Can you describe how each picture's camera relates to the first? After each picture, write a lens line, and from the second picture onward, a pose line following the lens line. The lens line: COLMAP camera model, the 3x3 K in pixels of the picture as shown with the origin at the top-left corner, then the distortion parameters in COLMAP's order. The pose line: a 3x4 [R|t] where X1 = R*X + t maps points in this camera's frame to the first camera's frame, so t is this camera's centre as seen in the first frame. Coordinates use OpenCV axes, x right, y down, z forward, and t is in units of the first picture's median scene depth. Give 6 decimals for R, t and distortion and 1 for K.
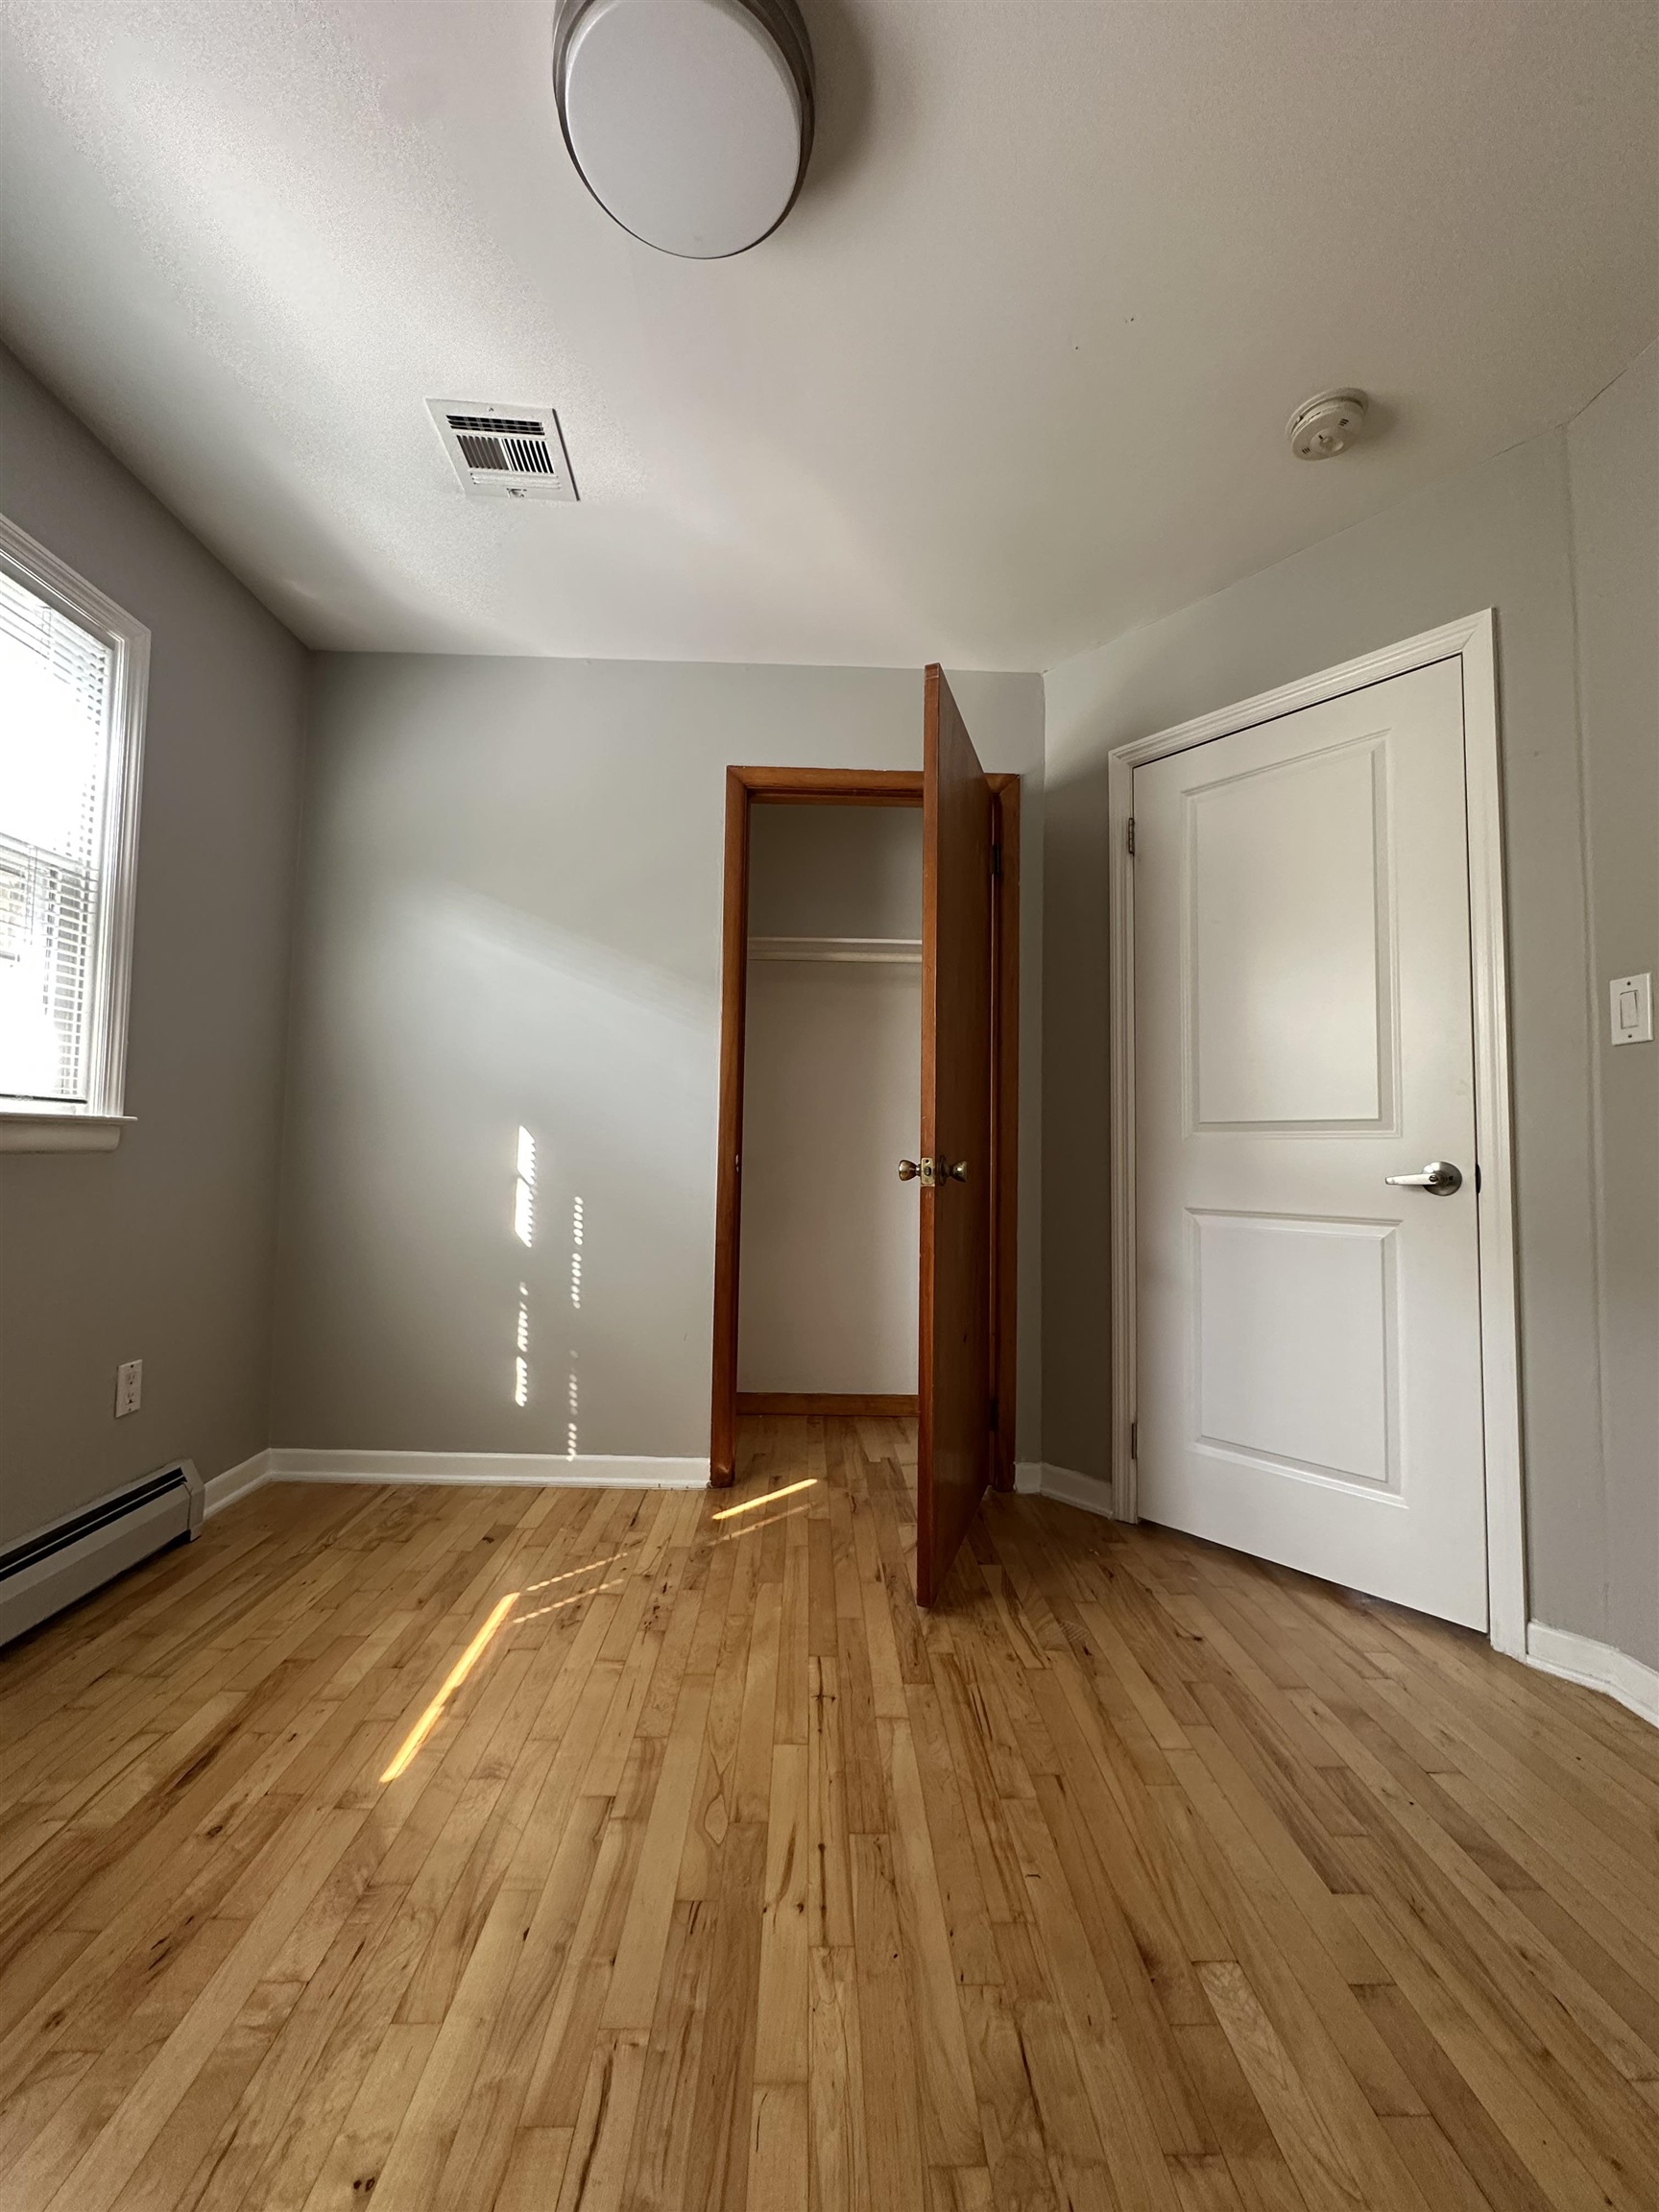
lens RADIAL K [[883.1, 0, 832.0], [0, 883.1, 1107.7], [0, 0, 1]] dist [-0.005420, 0.000676]
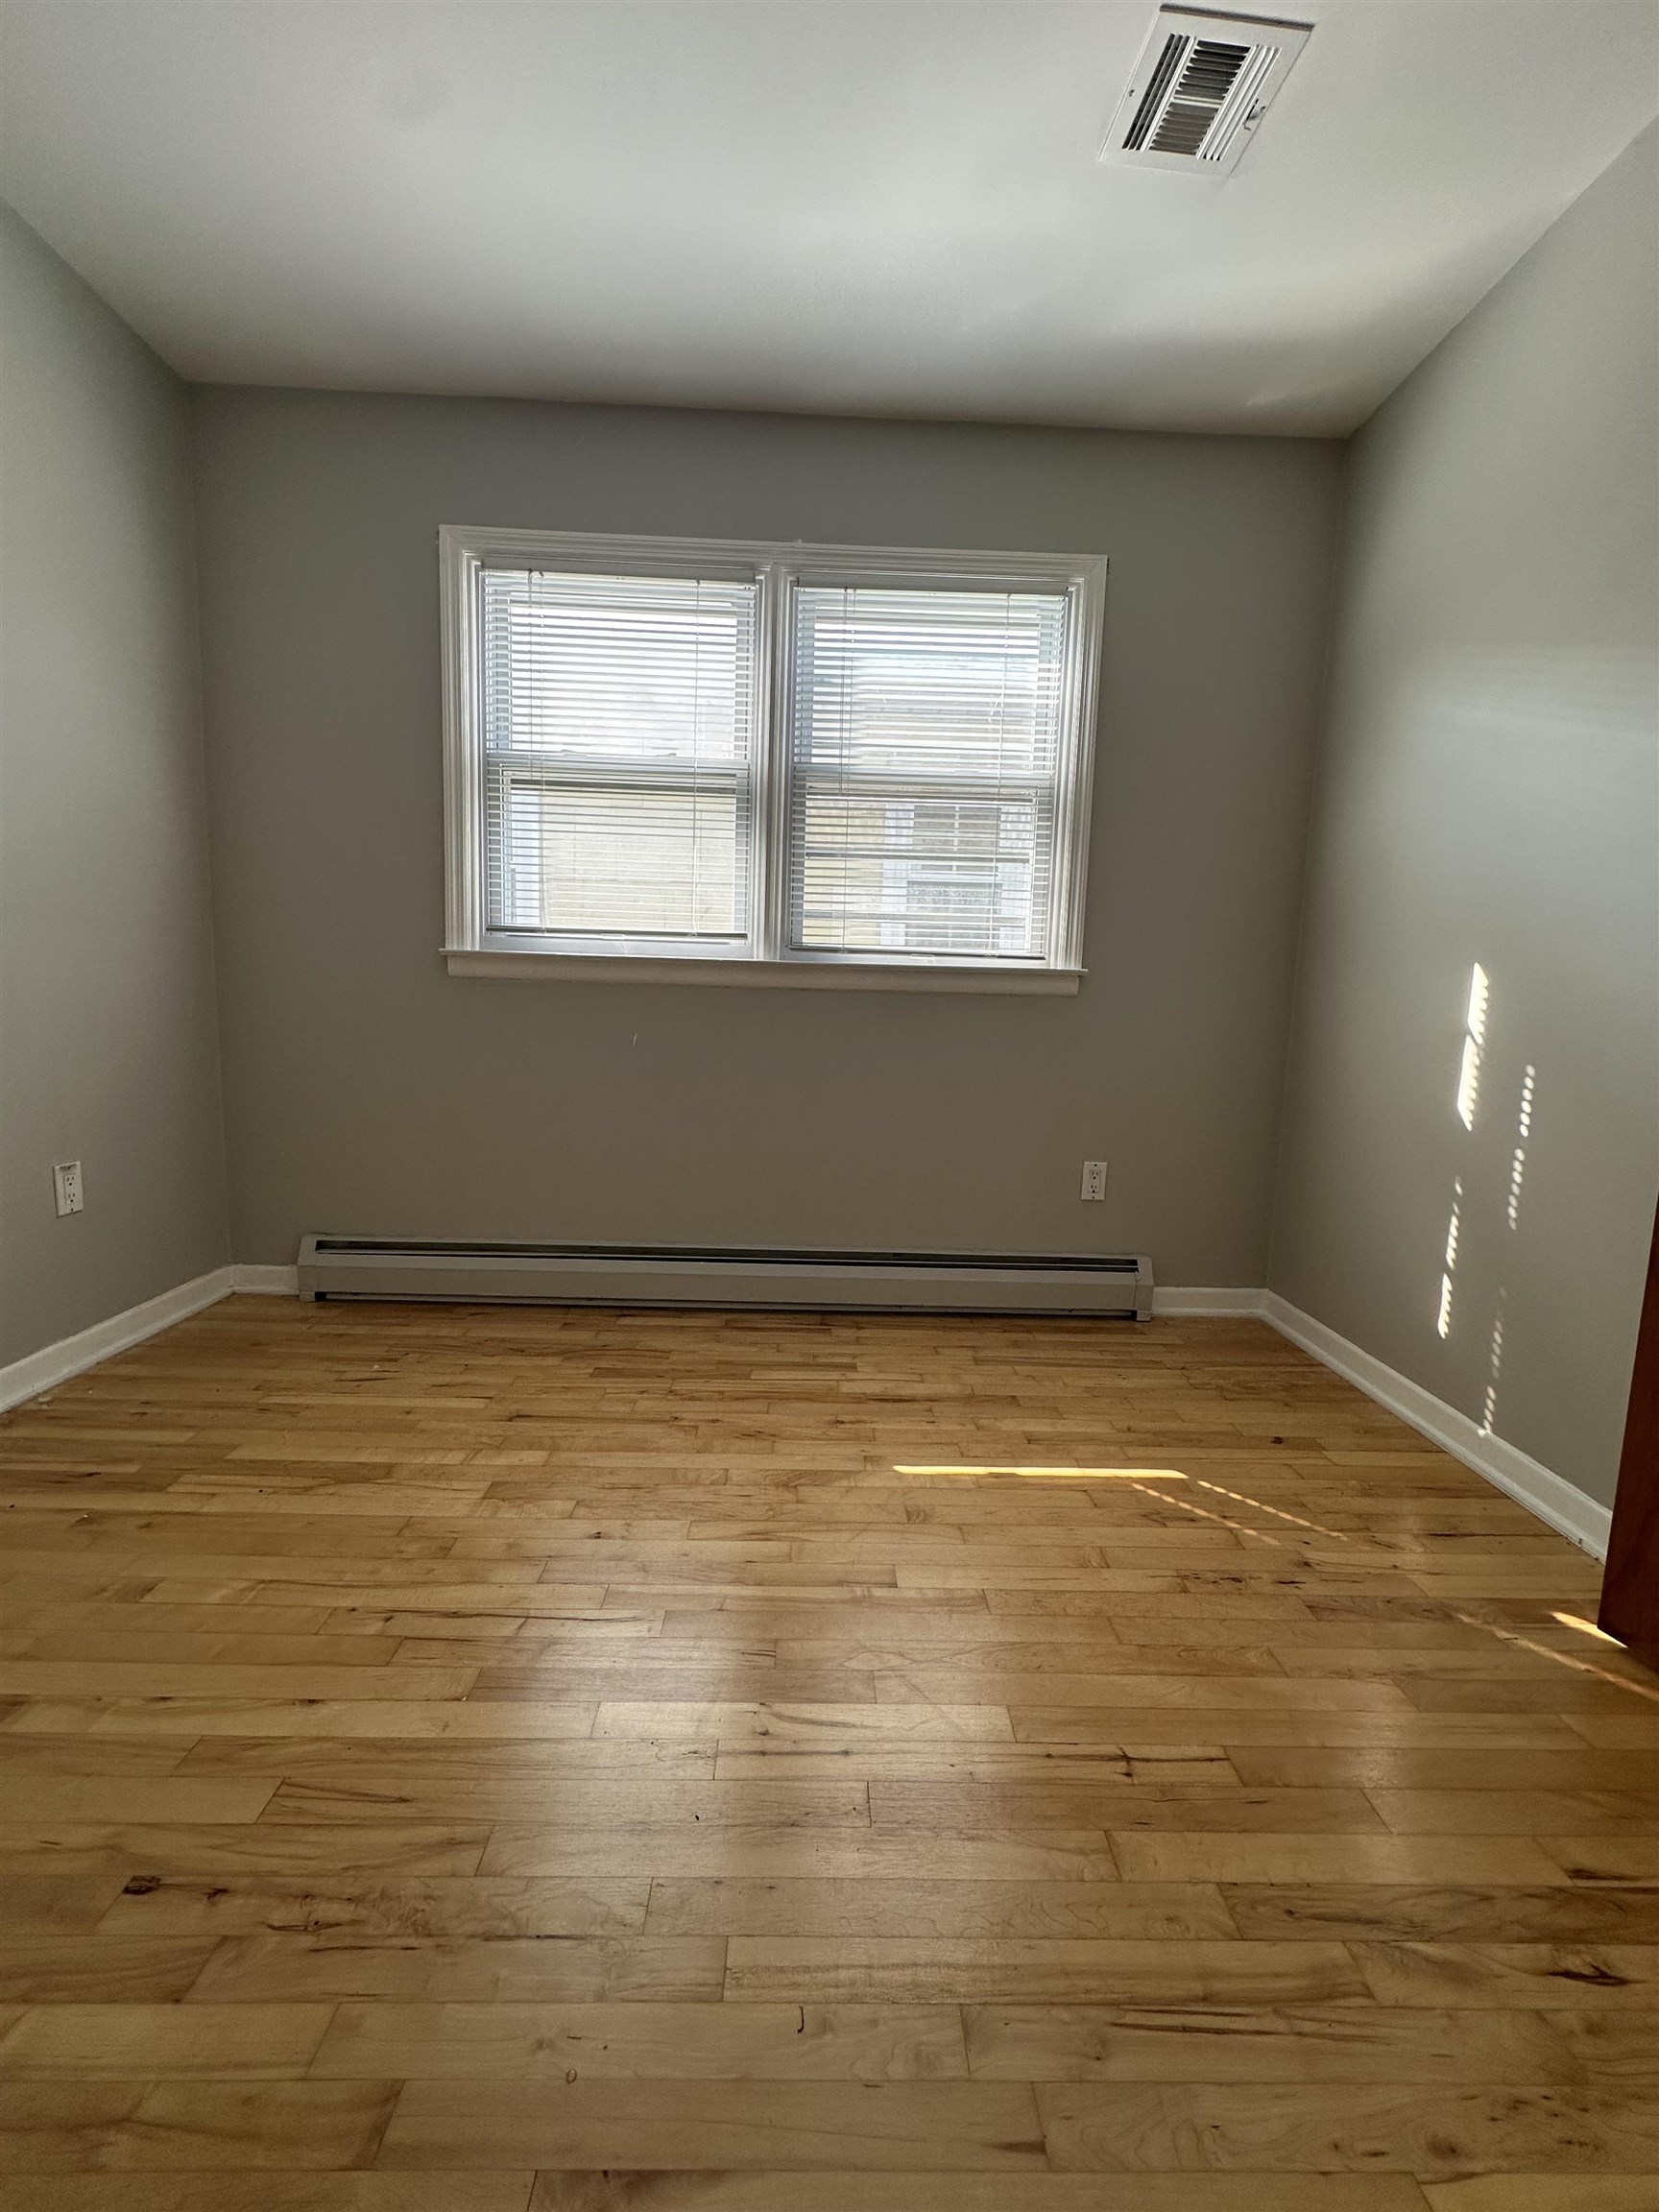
lens RADIAL K [[883.1, 0, 823.7], [0, 883.1, 1110.0], [0, 0, 1]] dist [-0.005420, 0.000676]
pose [[-0.006012, 0.102999, -0.994663, 0.521188], [0.020735, 0.994480, 0.102855, 0.077311], [0.999767, -0.020006, -0.008114, 0.659531]]
